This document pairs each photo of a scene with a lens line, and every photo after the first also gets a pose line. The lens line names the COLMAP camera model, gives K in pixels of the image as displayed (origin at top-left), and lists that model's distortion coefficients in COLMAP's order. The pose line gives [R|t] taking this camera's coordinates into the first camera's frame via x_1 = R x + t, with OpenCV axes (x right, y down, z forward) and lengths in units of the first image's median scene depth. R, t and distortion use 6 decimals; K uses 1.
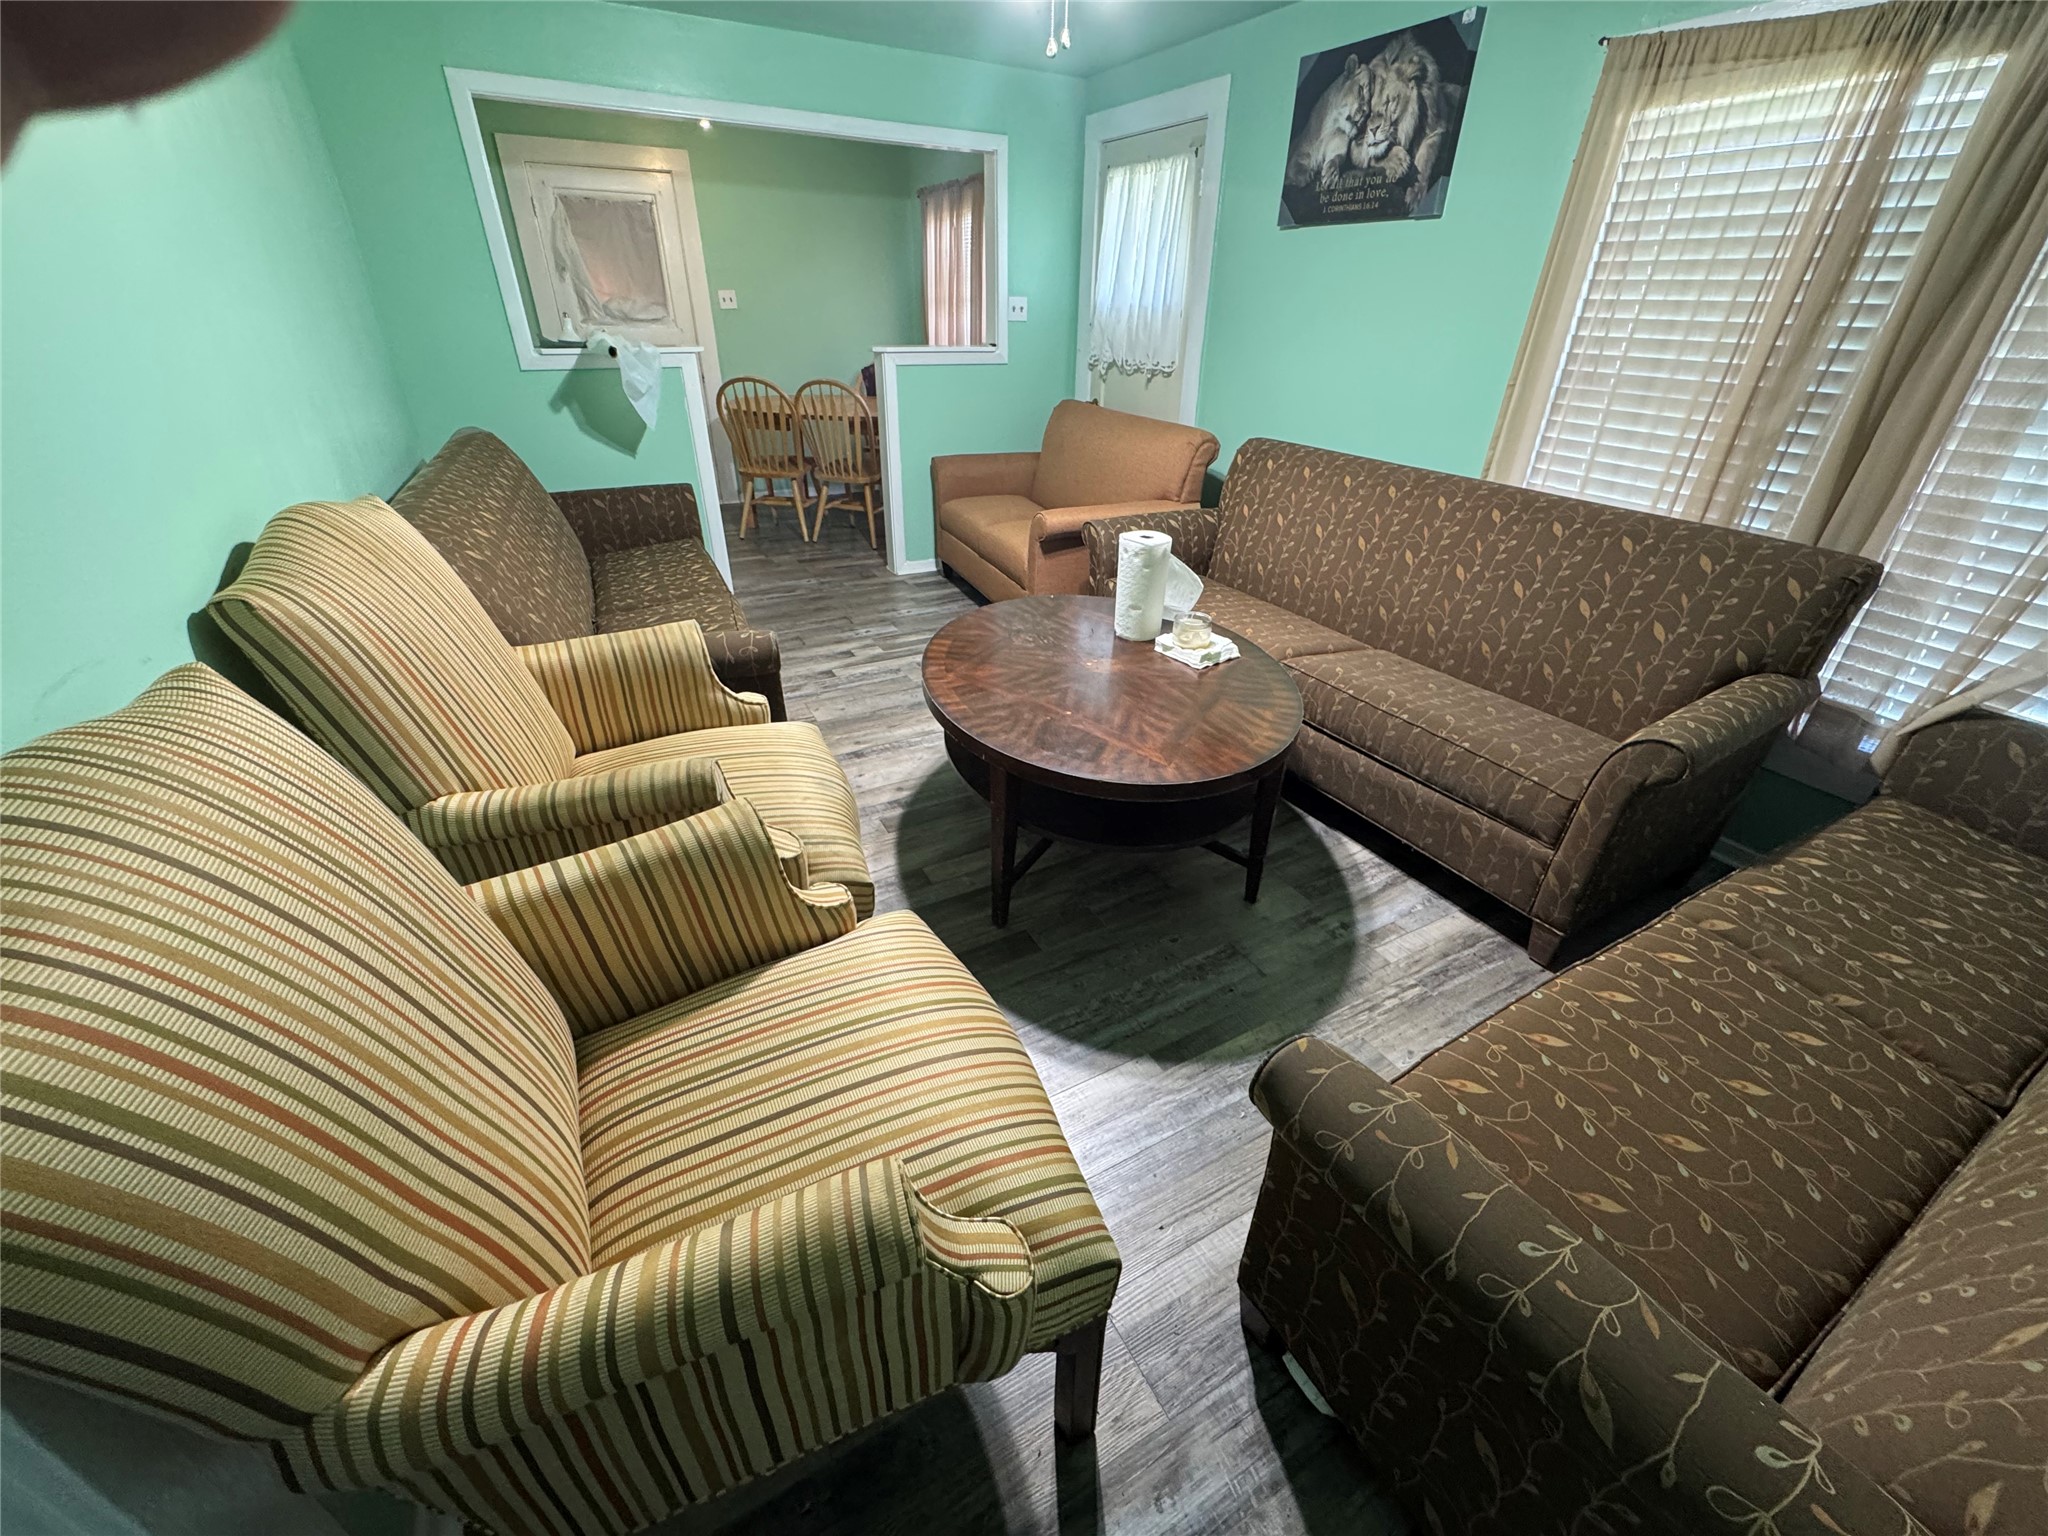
lens RADIAL K [[826.0, 0, 1025.1], [0, 826.0, 763.2], [0, 0, 1]] dist [0.000266, 0.000092]
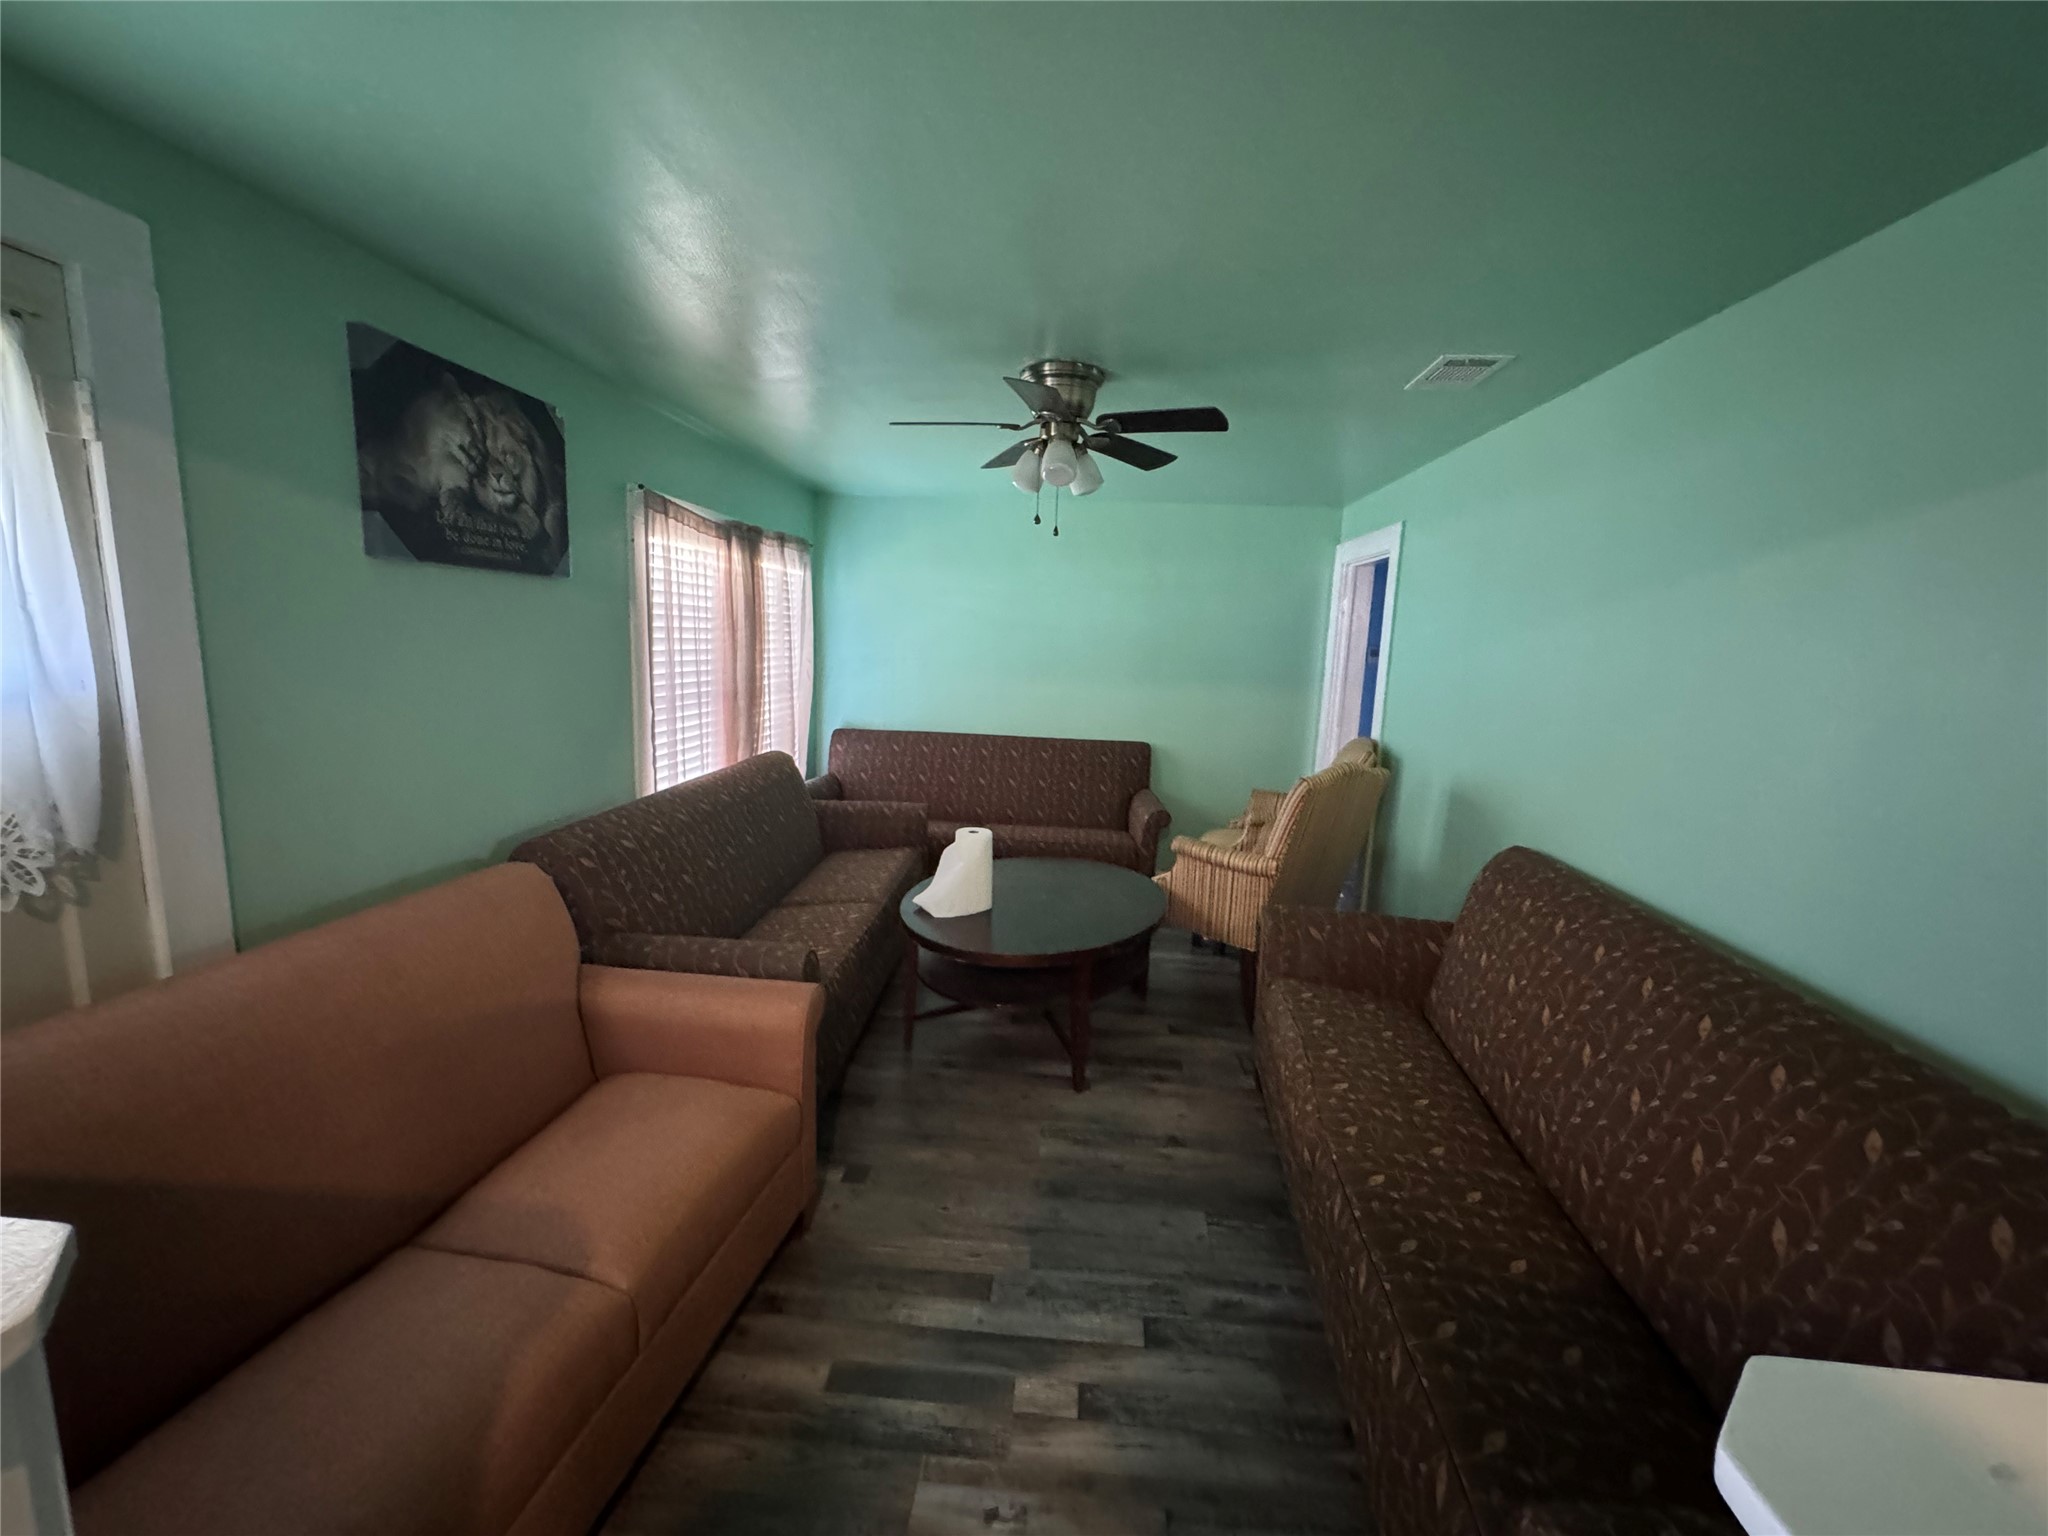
lens RADIAL K [[826.0, 0, 1025.0], [0, 826.0, 769.7], [0, 0, 1]] dist [0.000266, 0.000092]
pose [[-0.840412, -0.128425, 0.526513, -0.490997], [0.226861, 0.798938, 0.556985, -0.868868], [-0.492181, 0.587542, -0.642302, 1.436826]]
